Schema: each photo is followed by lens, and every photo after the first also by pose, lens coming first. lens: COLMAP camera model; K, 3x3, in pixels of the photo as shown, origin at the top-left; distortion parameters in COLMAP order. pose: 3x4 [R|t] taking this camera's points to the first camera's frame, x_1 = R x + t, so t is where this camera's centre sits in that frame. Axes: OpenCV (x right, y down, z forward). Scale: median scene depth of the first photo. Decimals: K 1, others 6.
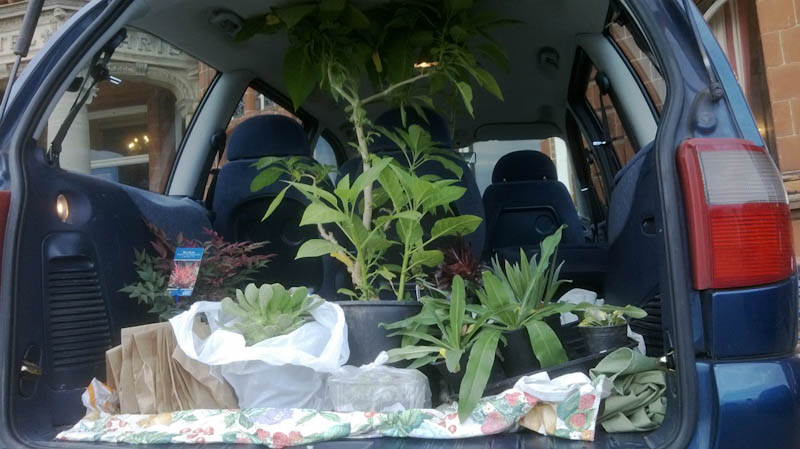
lens RADIAL K [[680.0, 0, 400.0], [0, 680.0, 224.5], [0, 0, 1]] dist [0.097477, -0.278589]
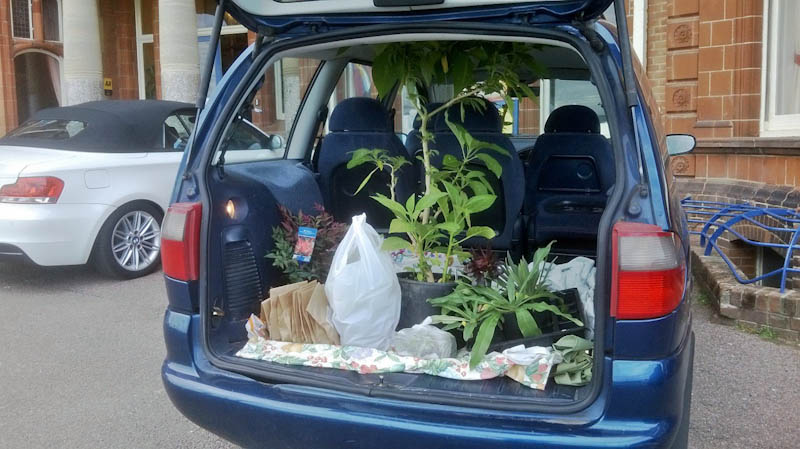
lens RADIAL K [[680.0, 0, 400.0], [0, 680.0, 224.5], [0, 0, 1]] dist [0.097477, -0.278589]
pose [[0.991334, 0.061910, -0.115859, 0.085797], [-0.034722, 0.974102, 0.223426, -0.406596], [0.126691, -0.217467, 0.967811, -0.546127]]
